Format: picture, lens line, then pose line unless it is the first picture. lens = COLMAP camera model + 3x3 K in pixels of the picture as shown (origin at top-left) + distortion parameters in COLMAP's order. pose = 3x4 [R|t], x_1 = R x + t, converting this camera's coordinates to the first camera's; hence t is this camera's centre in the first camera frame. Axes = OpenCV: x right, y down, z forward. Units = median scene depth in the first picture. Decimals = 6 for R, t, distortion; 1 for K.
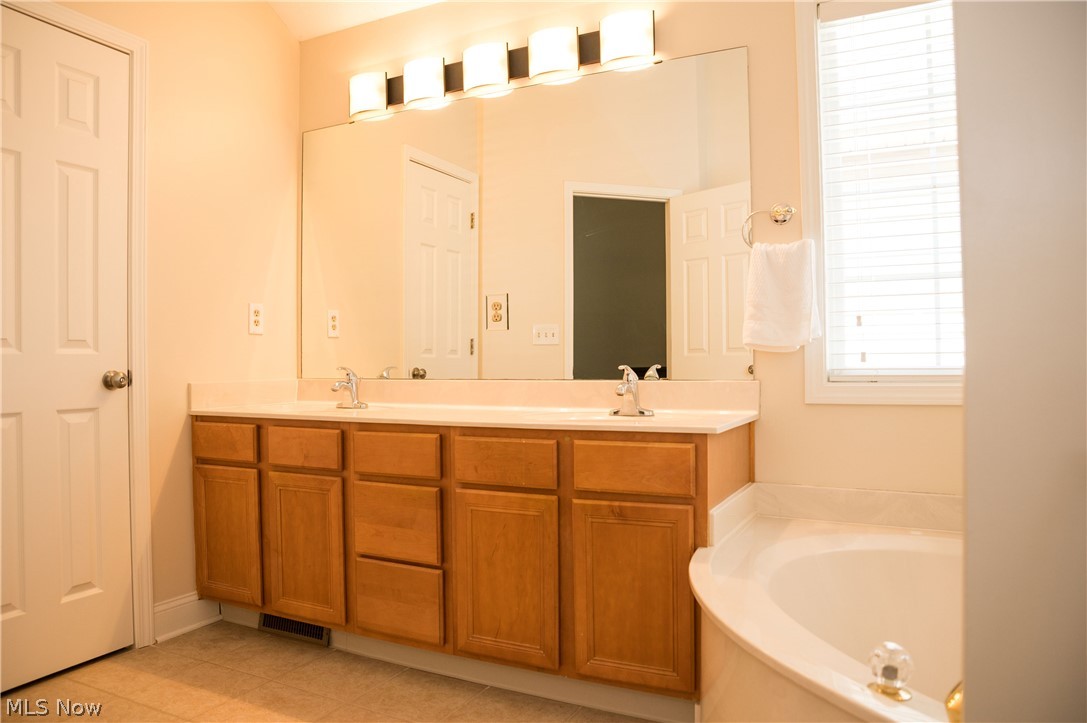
lens RADIAL K [[731.3, 0, 543.5], [0, 731.3, 361.5], [0, 0, 1]] dist [-0.118142, 0.042683]
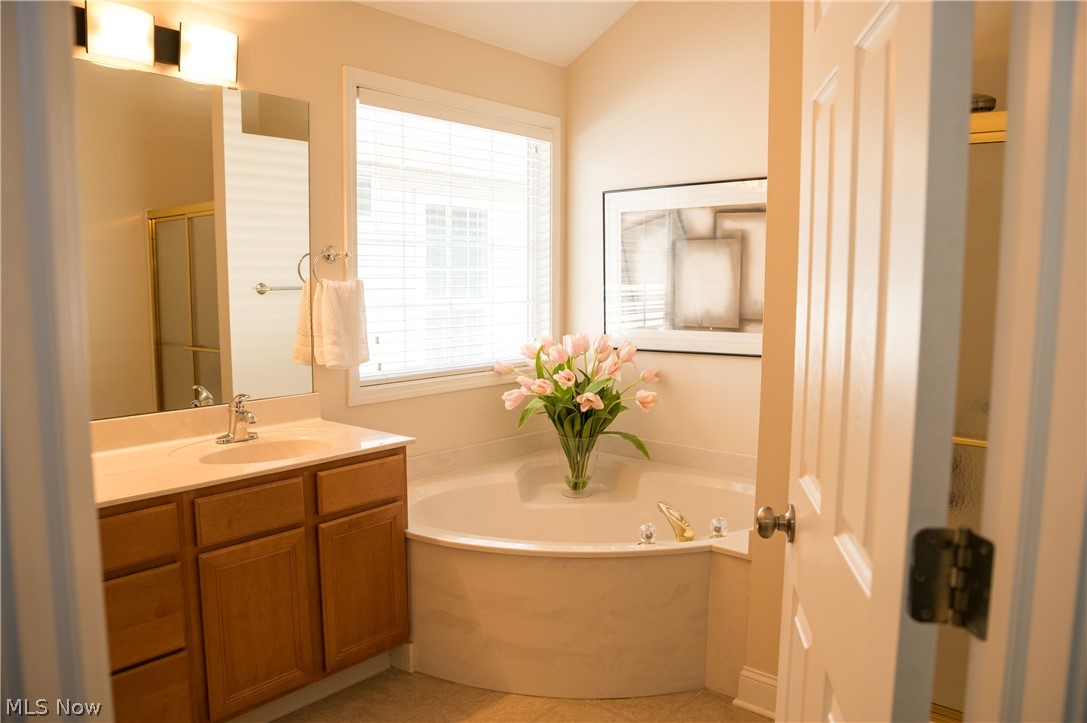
lens RADIAL K [[771.7, 0, 531.7], [0, 771.7, 366.1], [0, 0, 1]] dist [-0.139945, 0.106772]
pose [[0.250643, -0.093536, 0.963550, -0.903741], [-0.002213, 0.995263, 0.097191, -0.154062], [-0.968077, -0.026493, 0.249248, 0.372760]]
